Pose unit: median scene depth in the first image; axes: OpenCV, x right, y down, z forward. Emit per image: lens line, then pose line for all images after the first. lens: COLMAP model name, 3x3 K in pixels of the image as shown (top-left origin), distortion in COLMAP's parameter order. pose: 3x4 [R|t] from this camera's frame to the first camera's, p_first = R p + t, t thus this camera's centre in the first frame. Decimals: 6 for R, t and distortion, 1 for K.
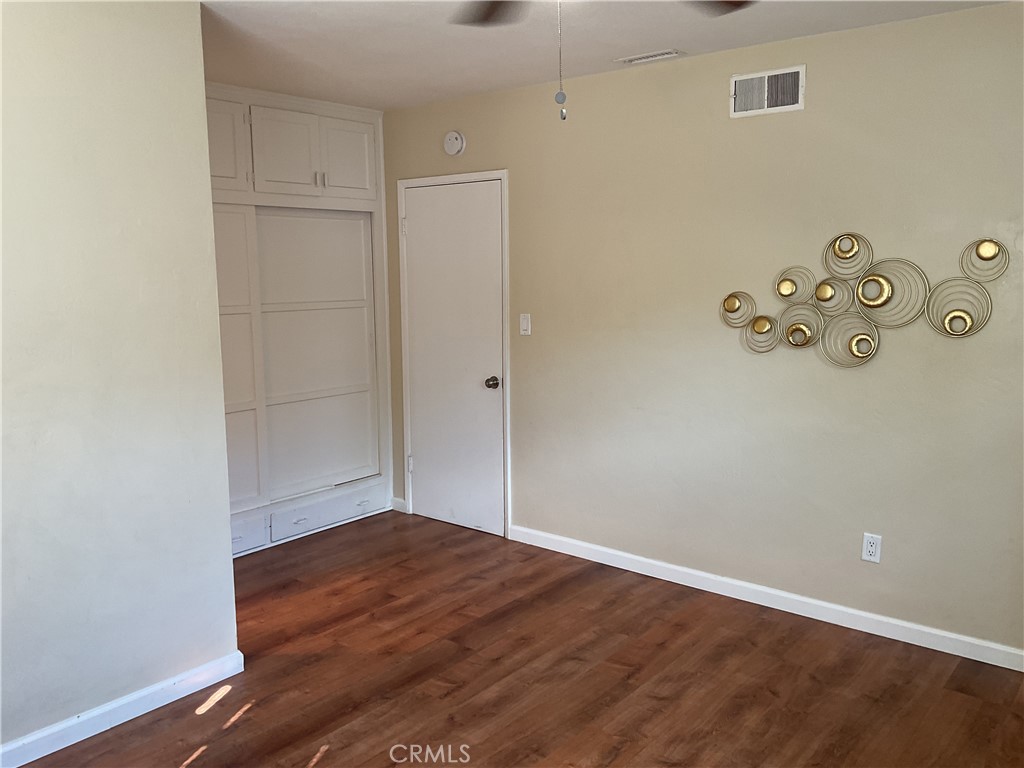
lens RADIAL K [[845.8, 0, 510.7], [0, 845.8, 387.0], [0, 0, 1]] dist [0.029697, -0.043411]
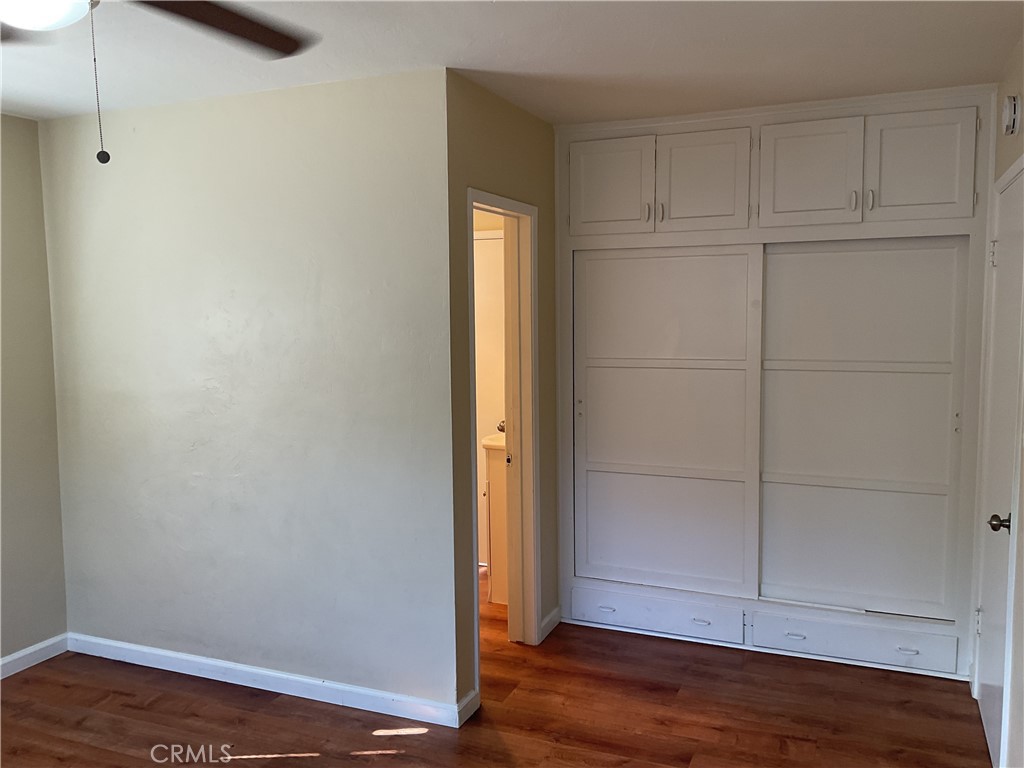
lens RADIAL K [[845.8, 0, 511.2], [0, 845.8, 379.3], [0, 0, 1]] dist [0.029697, -0.043411]
pose [[0.277970, 0.086105, -0.956723, 0.449190], [-0.127907, 0.990423, 0.051976, -0.092707], [0.952036, 0.107924, 0.286321, 0.539500]]
